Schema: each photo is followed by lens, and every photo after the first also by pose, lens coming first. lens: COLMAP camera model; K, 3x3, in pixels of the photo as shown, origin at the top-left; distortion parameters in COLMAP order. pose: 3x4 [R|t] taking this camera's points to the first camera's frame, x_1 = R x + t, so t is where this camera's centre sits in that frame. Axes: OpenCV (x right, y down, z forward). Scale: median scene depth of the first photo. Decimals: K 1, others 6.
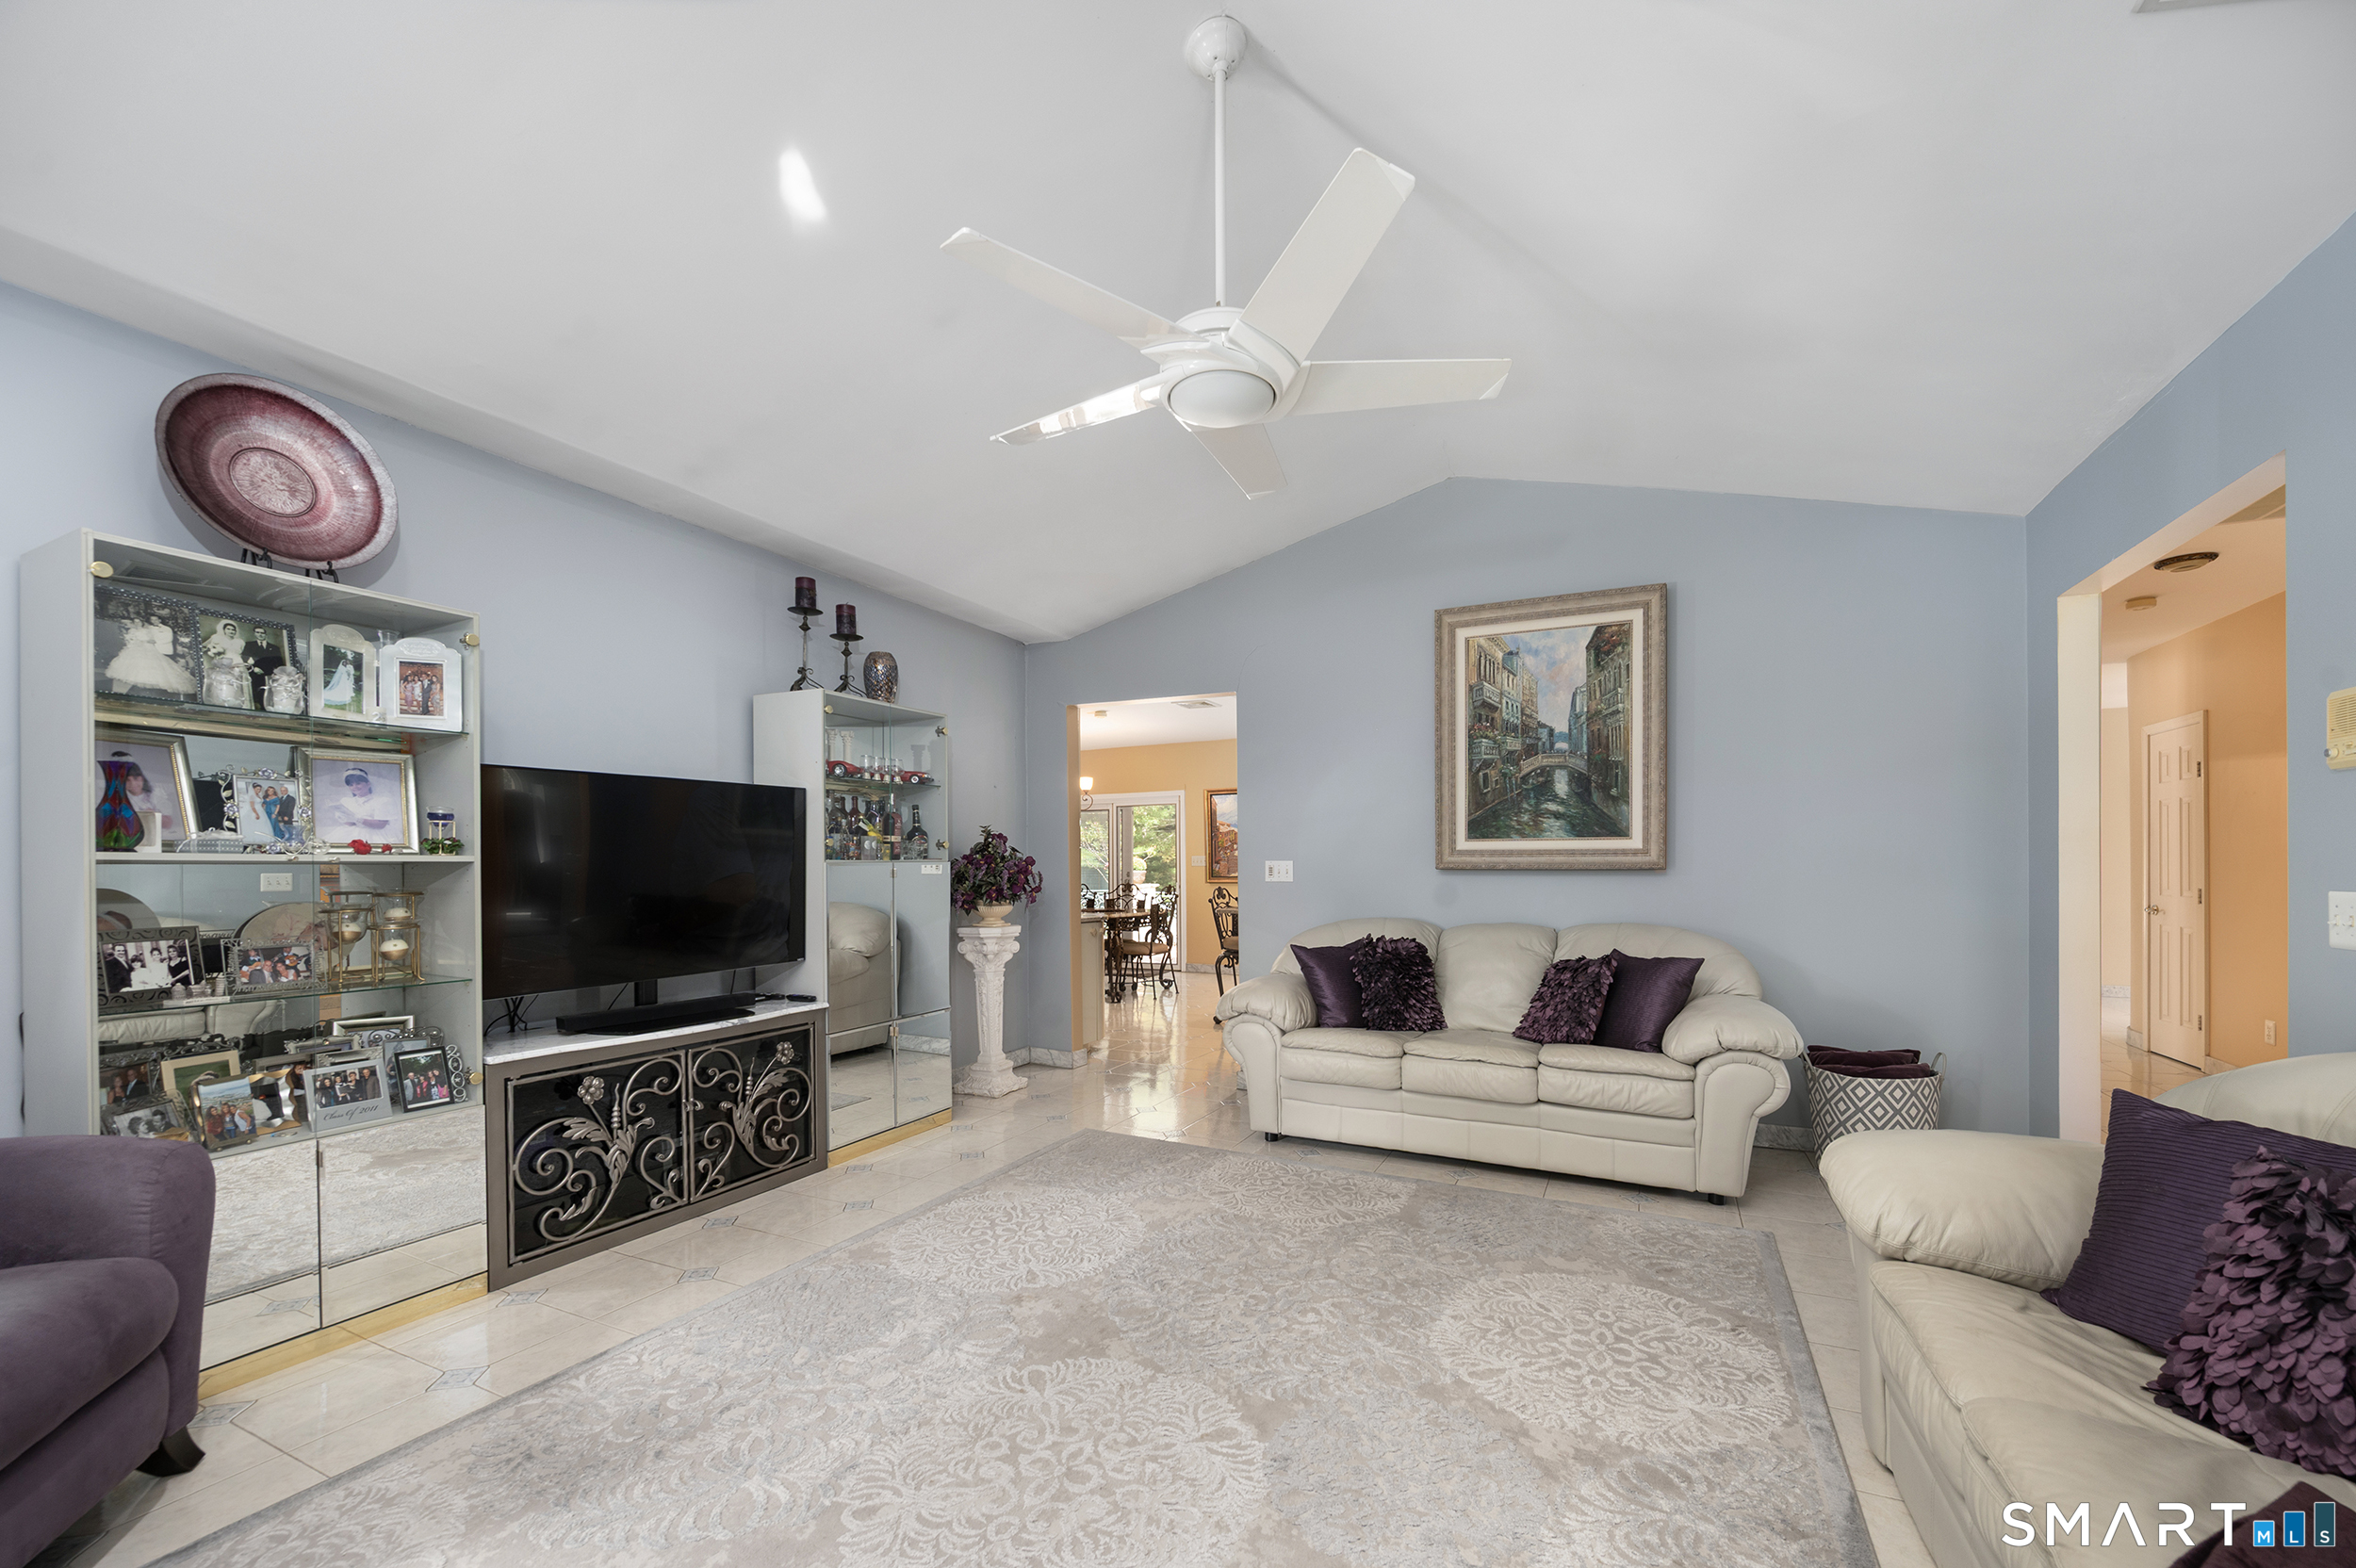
lens RADIAL K [[934.3, 0, 1199.9], [0, 934.3, 860.9], [0, 0, 1]] dist [-0.001205, -0.000102]
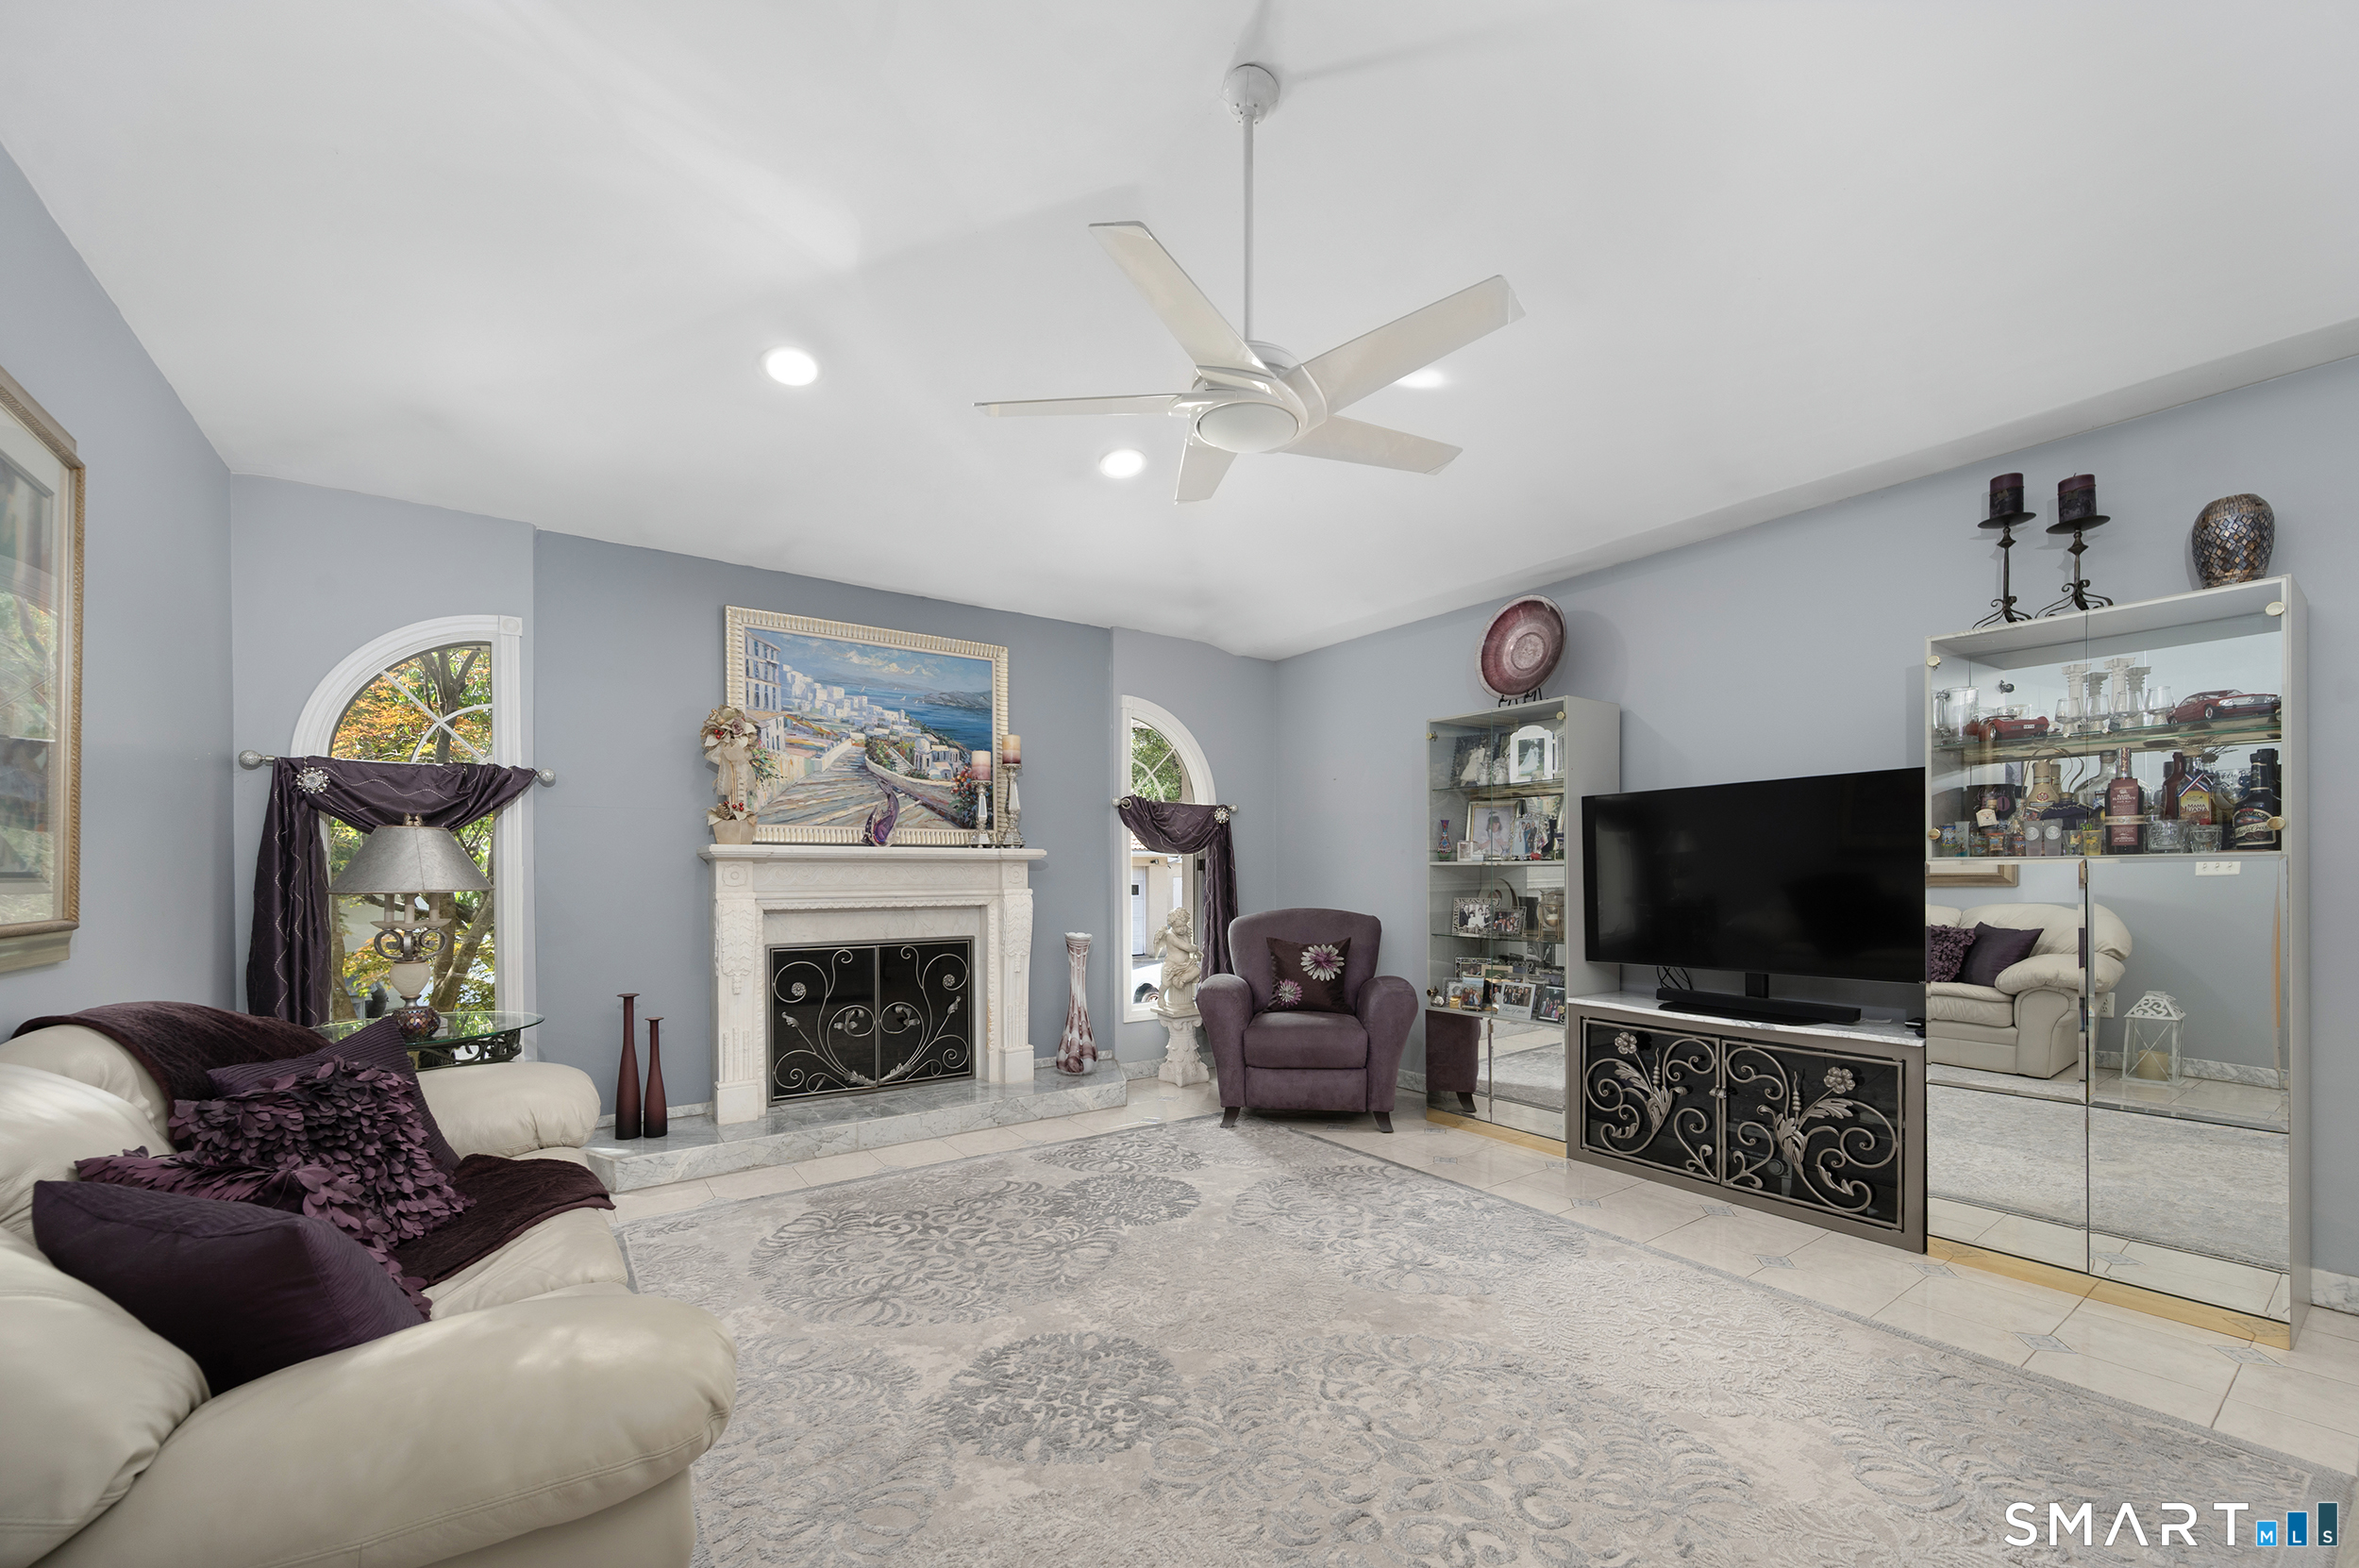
lens RADIAL K [[935.5, 0, 1194.3], [0, 935.5, 876.1], [0, 0, 1]] dist [-0.001205, -0.000102]
pose [[-0.474682, 0.006873, -0.880131, 0.673293], [0.008053, 0.999962, 0.003466, 0.007826], [0.880121, -0.005443, -0.474719, 0.983986]]
